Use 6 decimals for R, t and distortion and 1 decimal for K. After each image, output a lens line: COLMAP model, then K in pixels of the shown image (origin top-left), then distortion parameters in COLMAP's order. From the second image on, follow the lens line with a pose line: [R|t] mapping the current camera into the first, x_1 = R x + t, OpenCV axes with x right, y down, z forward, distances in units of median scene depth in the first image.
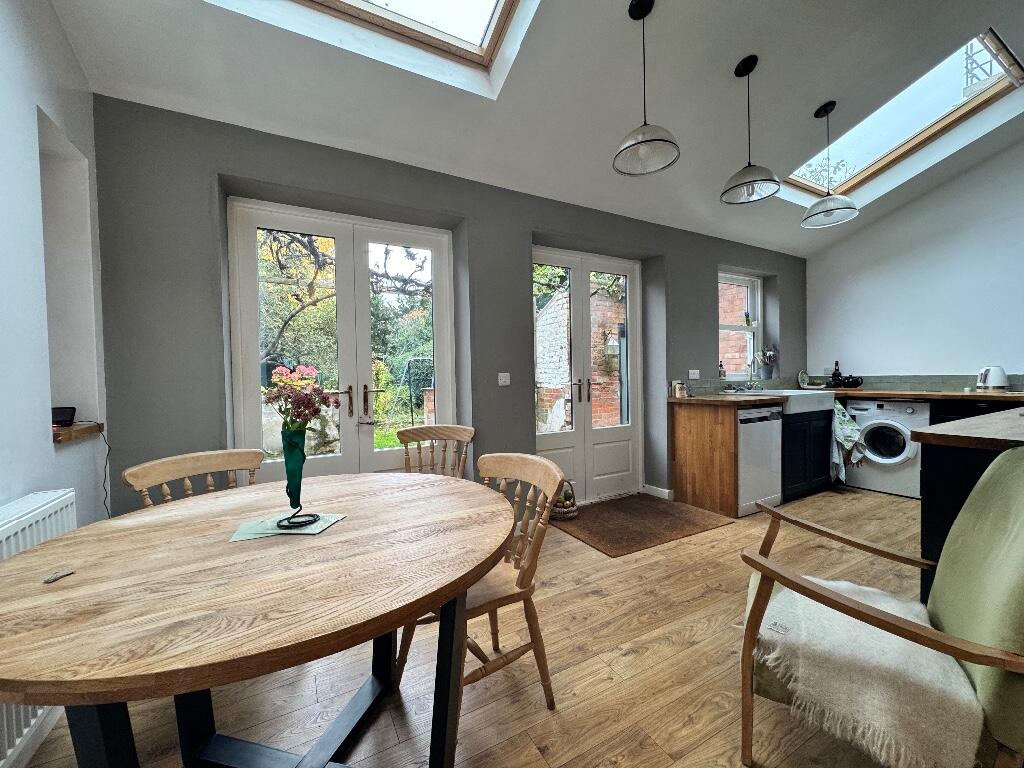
lens RADIAL K [[408.9, 0, 510.4], [0, 408.9, 383.8], [0, 0, 1]] dist [-0.008330, 0.002677]
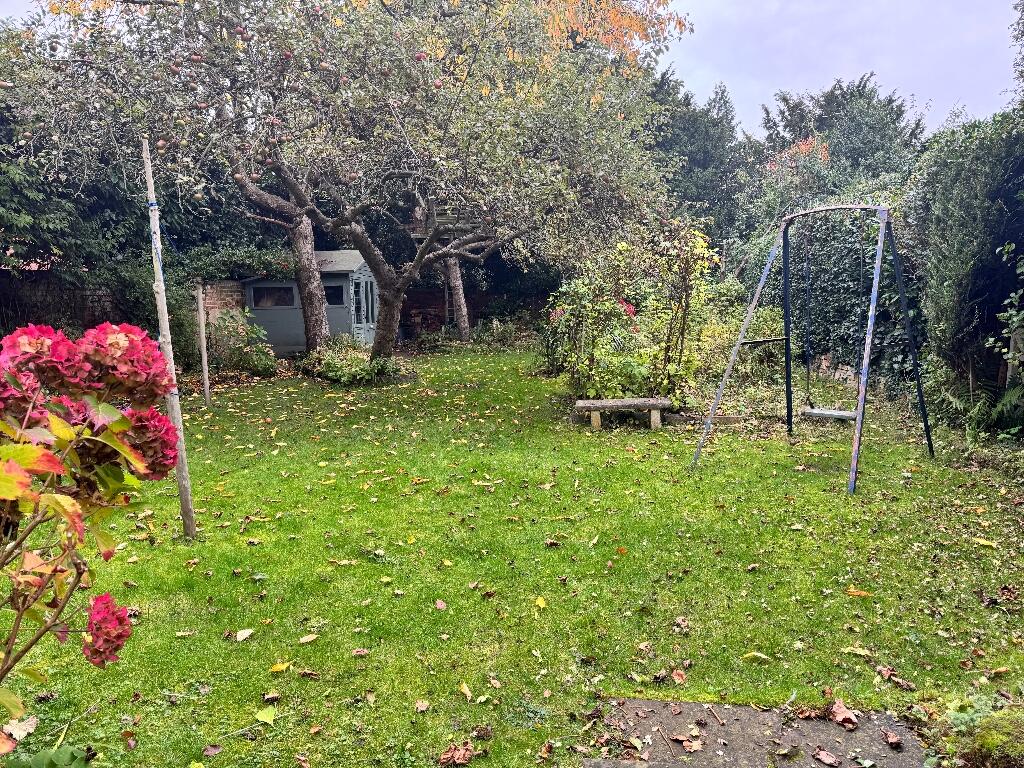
lens RADIAL K [[716.5, 0, 508.5], [0, 716.5, 376.3], [0, 0, 1]] dist [0.046740, -0.046421]
pose [[0.822965, 0.056298, -0.565296, -0.252566], [-0.003719, 0.995590, 0.093737, 0.012419], [0.568080, -0.075040, 0.819545, 1.002475]]
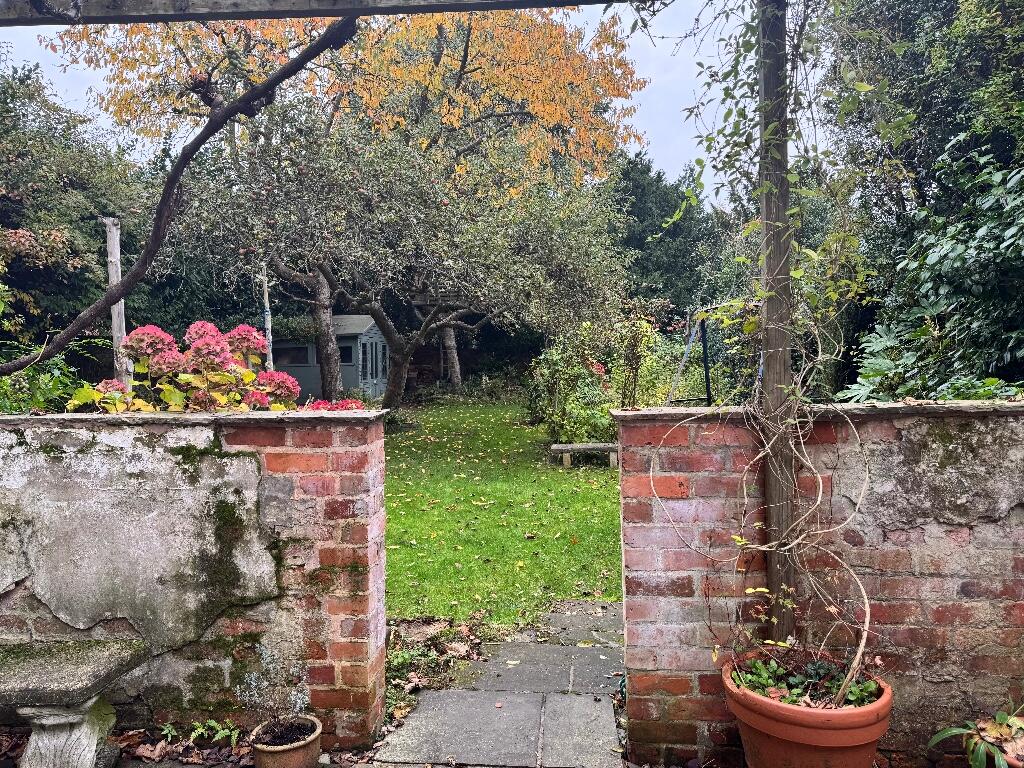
lens RADIAL K [[716.5, 0, 496.8], [0, 716.5, 377.0], [0, 0, 1]] dist [0.046740, -0.046421]
pose [[0.824142, 0.020133, -0.566026, -0.042126], [-0.008355, 0.999691, 0.023393, -0.017454], [0.566322, -0.014550, 0.824056, 0.682225]]
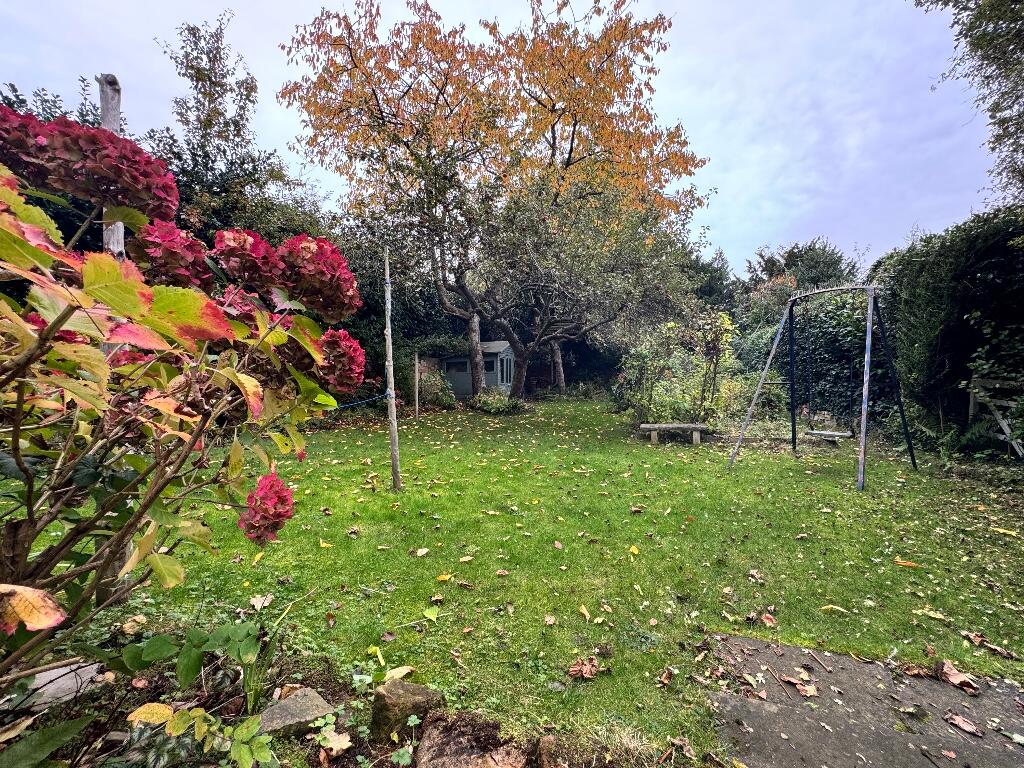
lens RADIAL K [[408.9, 0, 510.5], [0, 408.9, 379.6], [0, 0, 1]] dist [-0.008330, 0.002677]
pose [[0.705767, 0.007966, -0.708399, -0.337739], [-0.019502, 0.999776, -0.008187, 0.074471], [0.708175, 0.019594, 0.705765, 1.075264]]
